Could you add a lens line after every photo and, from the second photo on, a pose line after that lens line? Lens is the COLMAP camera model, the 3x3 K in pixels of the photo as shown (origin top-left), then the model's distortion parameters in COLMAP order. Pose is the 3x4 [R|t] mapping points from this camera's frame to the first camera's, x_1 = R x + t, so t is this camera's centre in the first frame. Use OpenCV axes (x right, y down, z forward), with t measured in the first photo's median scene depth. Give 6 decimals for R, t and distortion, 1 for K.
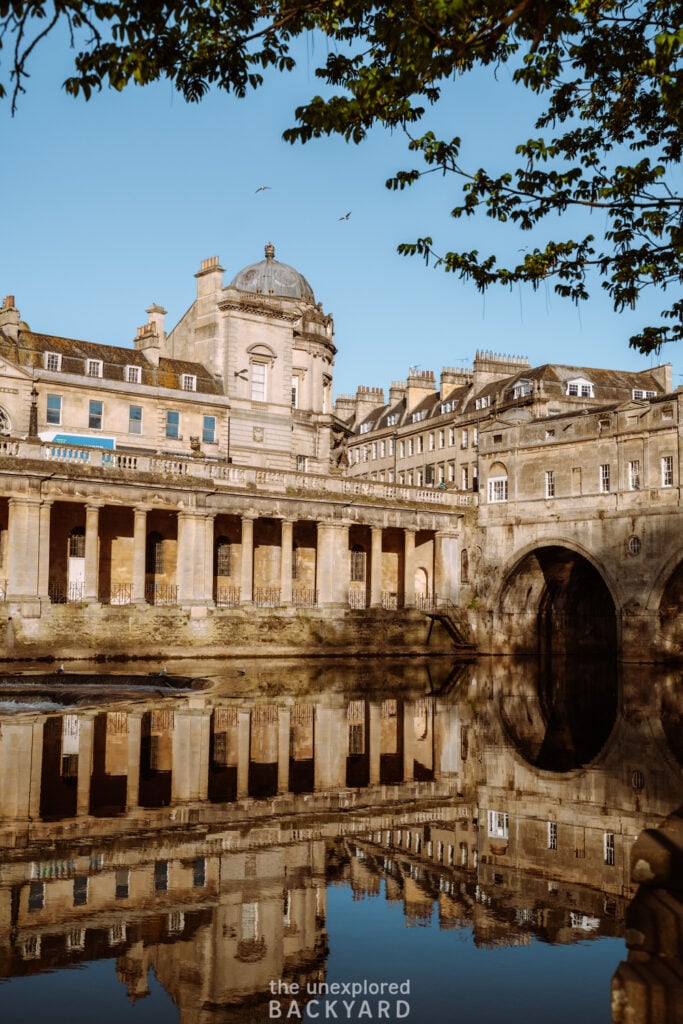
lens RADIAL K [[1154.2, 0, 341.5], [0, 1154.2, 512.0], [0, 0, 1]] dist [-0.011017, -0.006175]
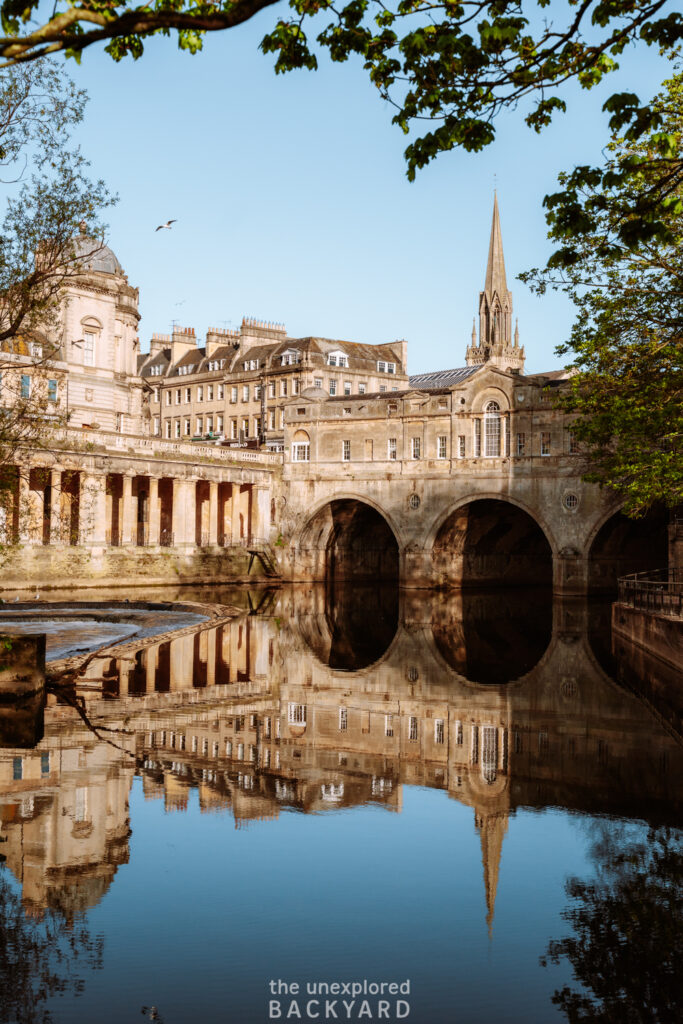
lens RADIAL K [[1154.2, 0, 341.5], [0, 1154.2, 512.0], [0, 0, 1]] dist [-0.011017, -0.006175]
pose [[0.959072, 0.010843, 0.282954, -0.182063], [-0.030095, 0.997510, 0.063783, -0.036520], [-0.281558, -0.069688, 0.957010, -0.228748]]
